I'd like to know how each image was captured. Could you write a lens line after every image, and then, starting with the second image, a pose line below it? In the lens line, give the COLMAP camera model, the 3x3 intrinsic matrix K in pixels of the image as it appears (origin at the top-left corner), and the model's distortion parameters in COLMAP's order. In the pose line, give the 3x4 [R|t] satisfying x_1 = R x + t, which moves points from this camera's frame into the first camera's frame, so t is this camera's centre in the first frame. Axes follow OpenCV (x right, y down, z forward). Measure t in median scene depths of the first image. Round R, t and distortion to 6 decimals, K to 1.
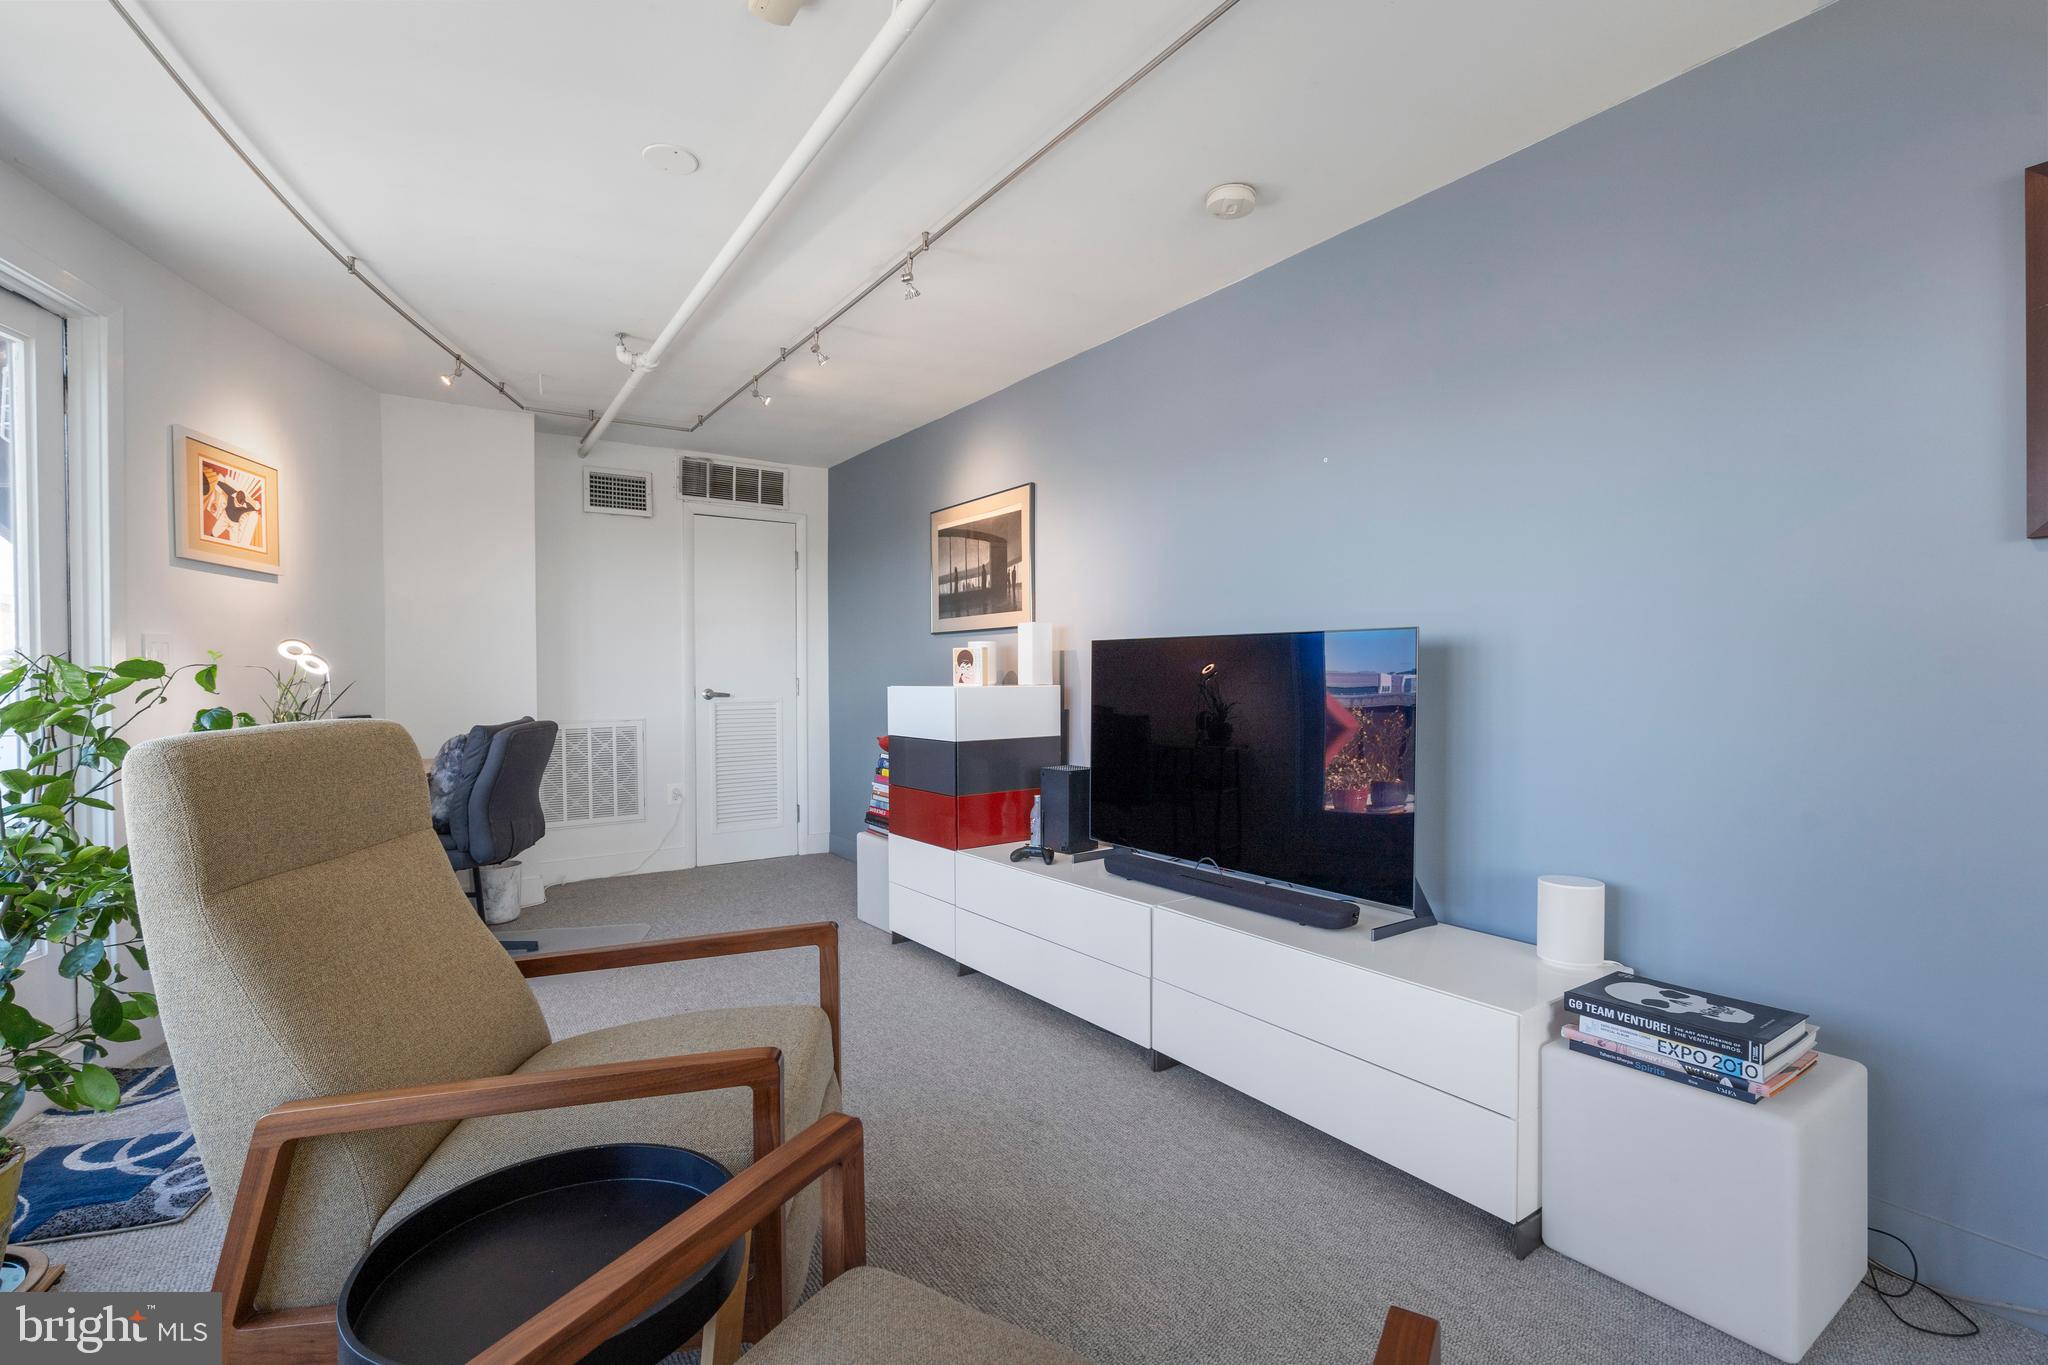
lens RADIAL K [[927.2, 0, 1025.2], [0, 927.2, 689.5], [0, 0, 1]] dist [-0.006509, 0.002842]
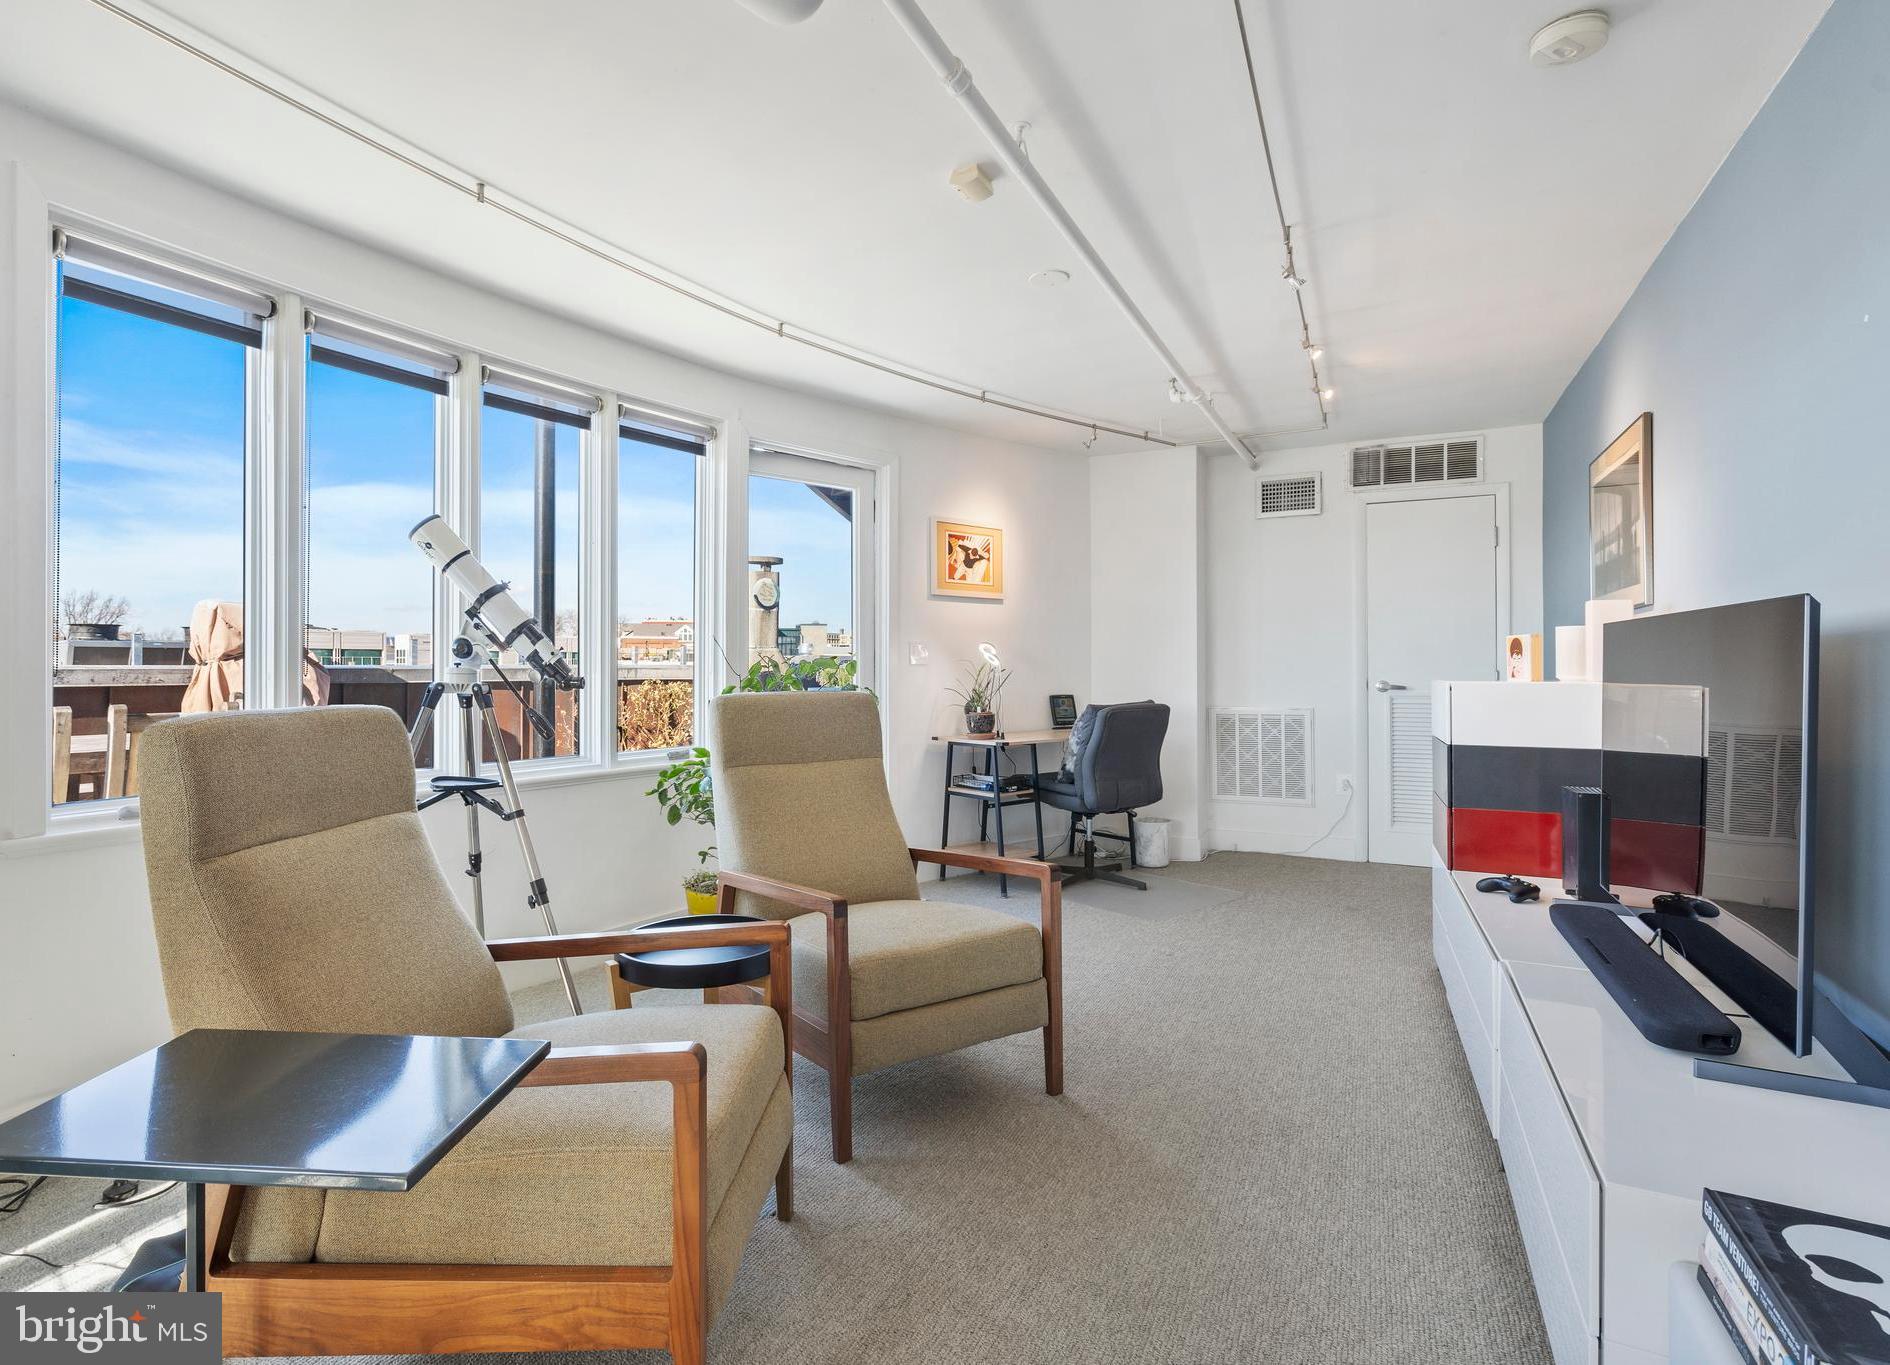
lens RADIAL K [[936.0, 0, 856.8], [0, 936.0, 660.1], [0, 0, 1]] dist [0.002119, 0.000870]
pose [[0.448899, -0.001718, -0.893581, 0.313355], [-0.016843, 0.999804, -0.010383, -0.003149], [0.893424, 0.019712, 0.448782, 0.072647]]
